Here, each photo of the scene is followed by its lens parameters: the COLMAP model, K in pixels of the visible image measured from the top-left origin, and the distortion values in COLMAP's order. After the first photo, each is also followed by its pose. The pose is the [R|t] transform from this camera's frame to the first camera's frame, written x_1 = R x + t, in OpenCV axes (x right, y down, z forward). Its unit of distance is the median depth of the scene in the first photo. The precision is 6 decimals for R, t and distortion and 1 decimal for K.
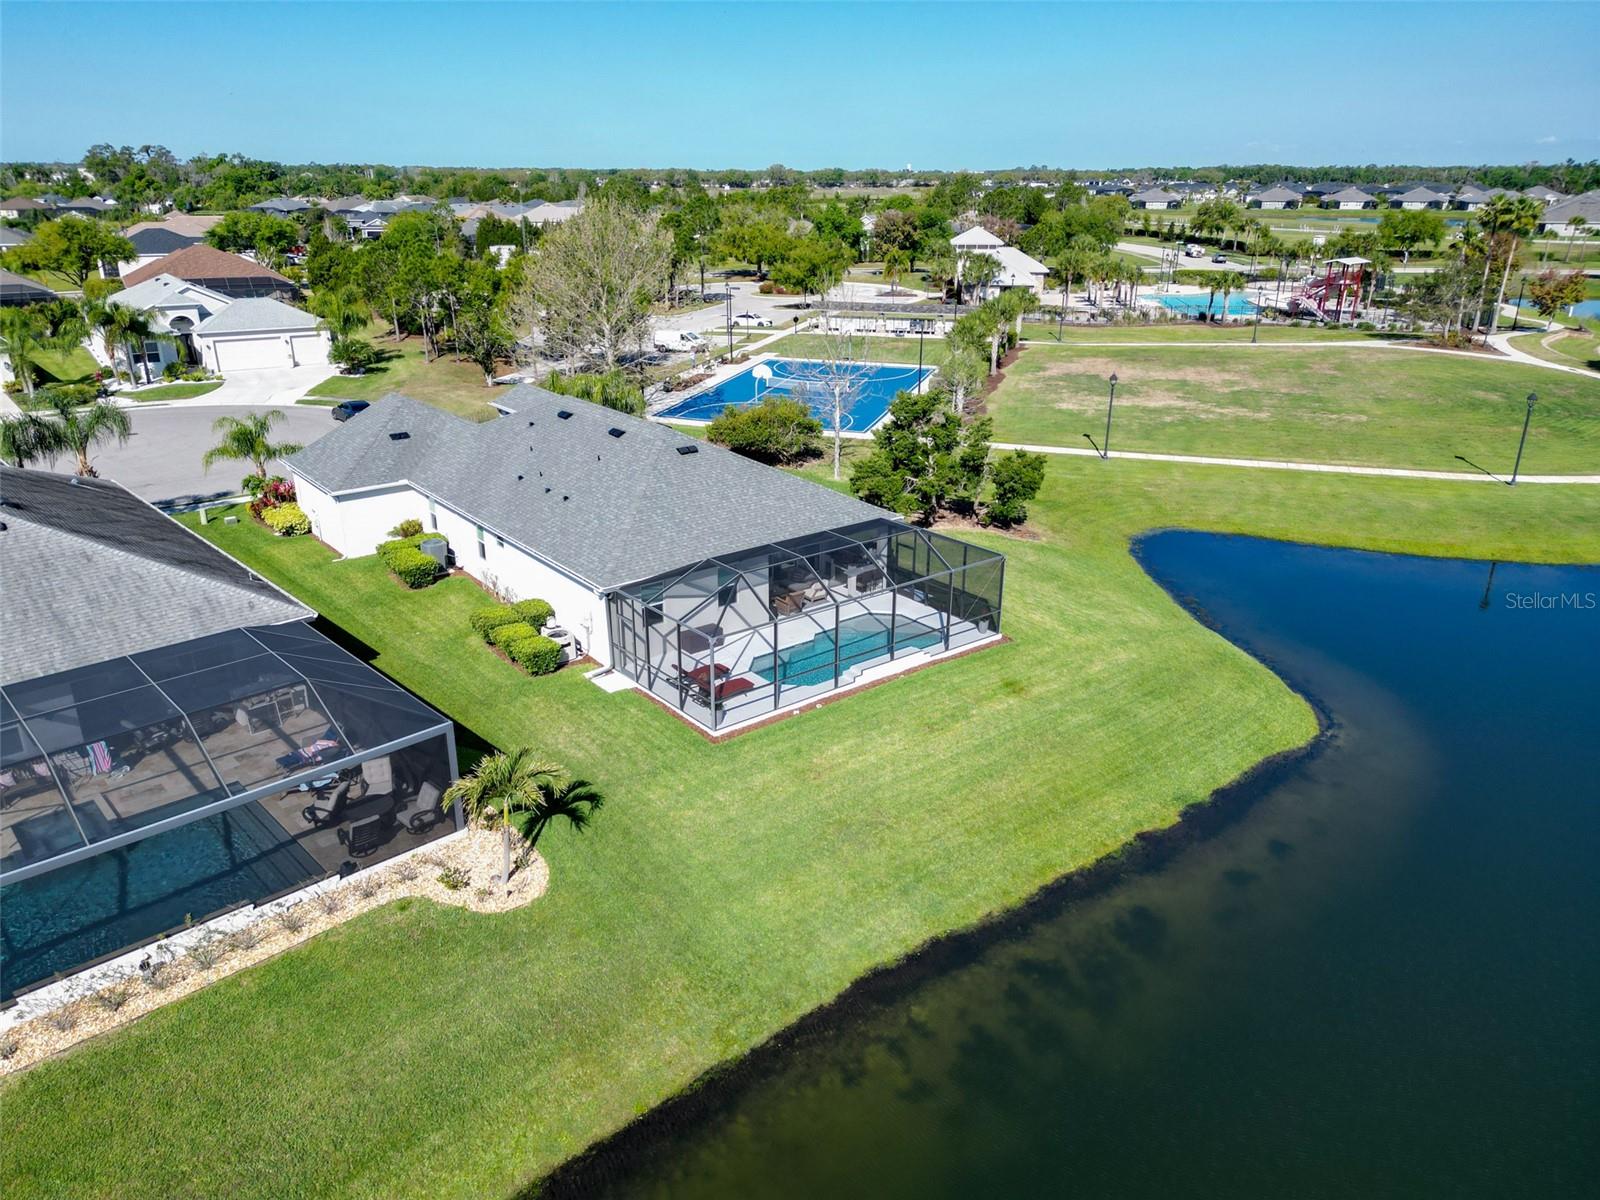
lens RADIAL K [[1119.5, 0, 800.7], [0, 1119.5, 600.4], [0, 0, 1]] dist [0.046529, -0.047360]
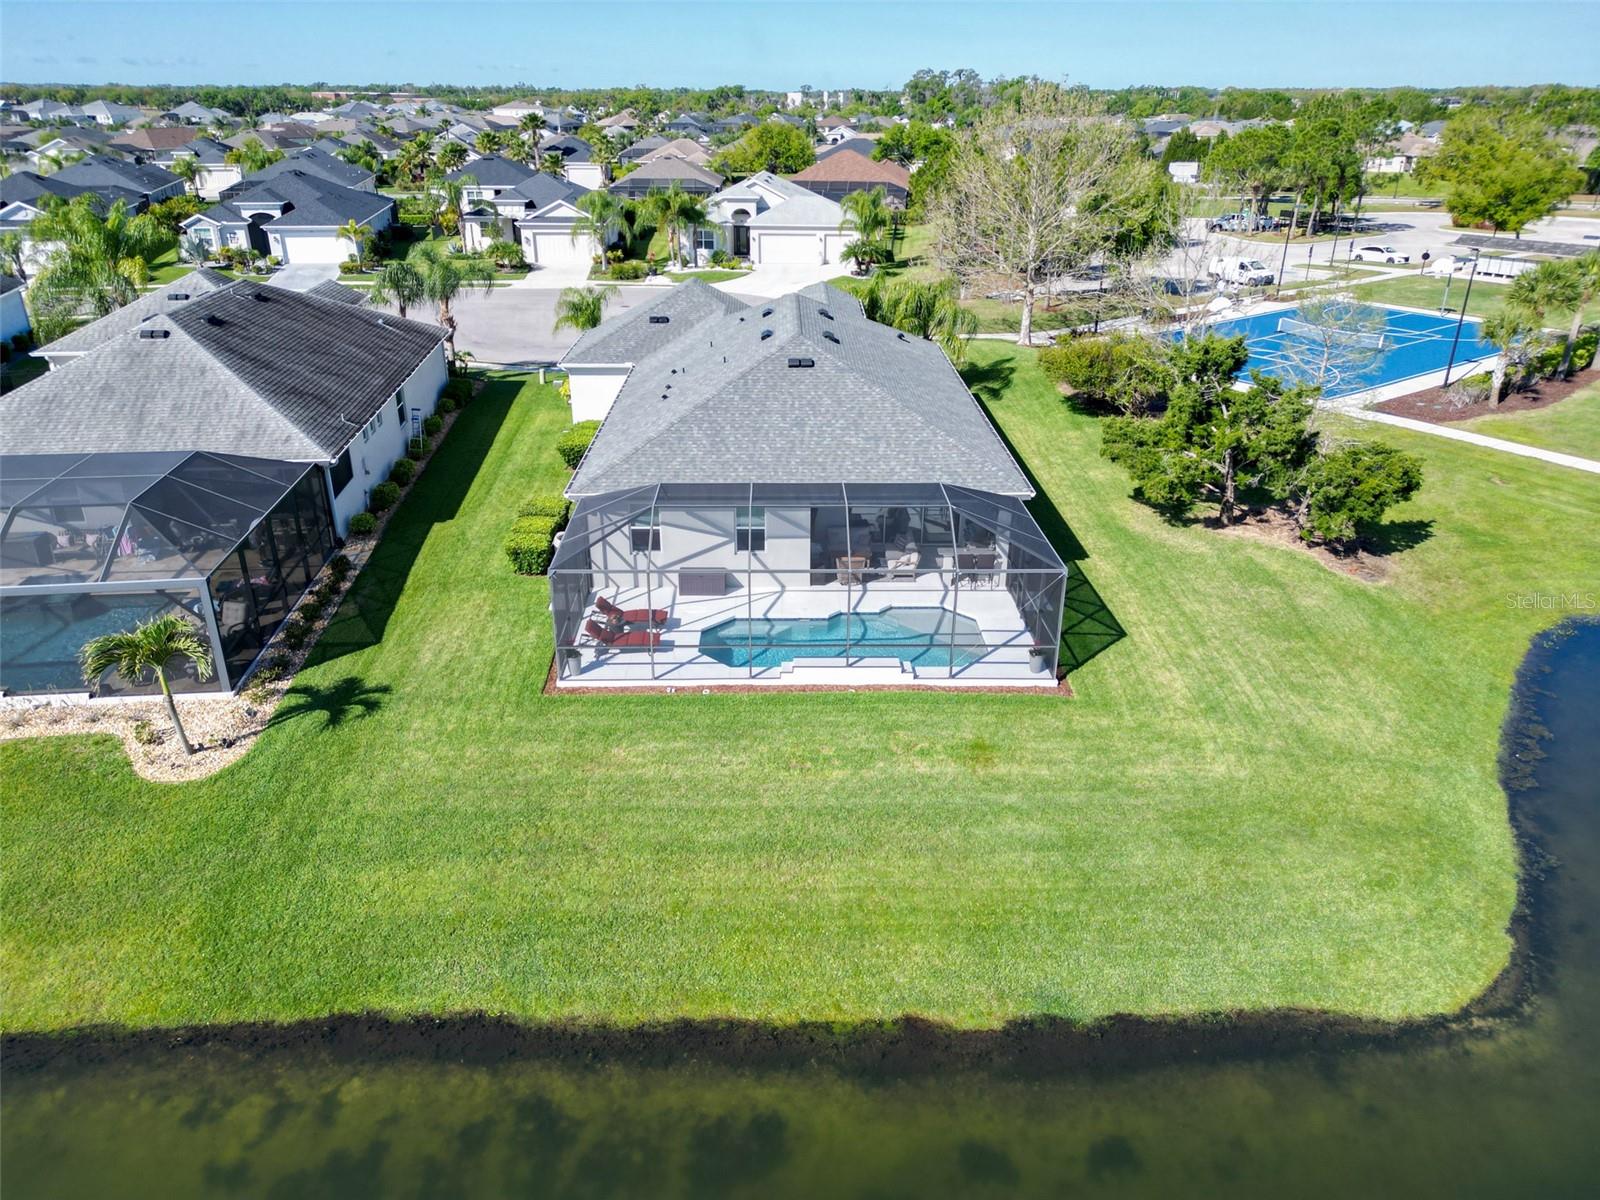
lens RADIAL K [[1119.5, 0, 799.2], [0, 1119.5, 597.6], [0, 0, 1]] dist [0.046529, -0.047360]
pose [[0.789054, 0.245691, -0.563054, 0.433610], [-0.214792, 0.969031, 0.121836, -0.070322], [0.575551, 0.024805, 0.817390, 0.341126]]
